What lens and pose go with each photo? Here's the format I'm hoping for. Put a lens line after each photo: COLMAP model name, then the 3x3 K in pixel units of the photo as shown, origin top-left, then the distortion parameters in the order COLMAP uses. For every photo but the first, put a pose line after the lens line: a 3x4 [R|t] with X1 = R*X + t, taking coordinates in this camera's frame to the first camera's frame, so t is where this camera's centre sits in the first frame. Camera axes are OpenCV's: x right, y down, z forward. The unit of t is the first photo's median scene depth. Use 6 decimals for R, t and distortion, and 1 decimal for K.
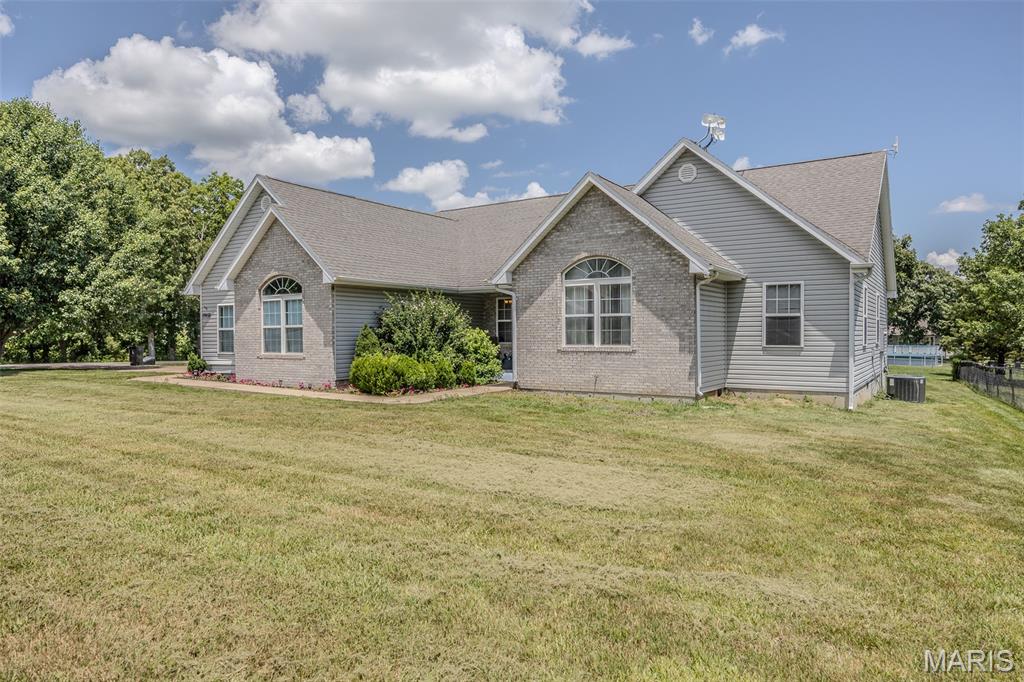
lens RADIAL K [[643.4, 0, 518.1], [0, 643.4, 335.6], [0, 0, 1]] dist [0.007134, -0.000340]
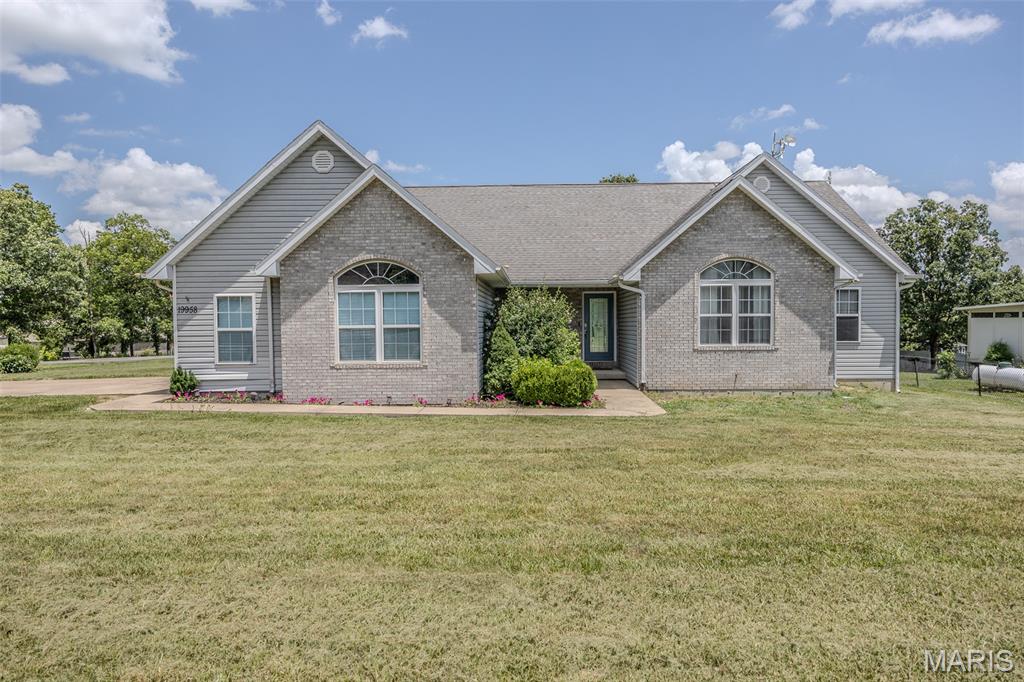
lens RADIAL K [[673.3, 0, 498.2], [0, 673.3, 343.2], [0, 0, 1]] dist [0.003718, -0.026337]
pose [[0.851023, -0.016691, 0.524864, -0.704086], [0.006121, 0.999742, 0.021867, -0.011430], [-0.525093, -0.015396, 0.850905, 0.255128]]
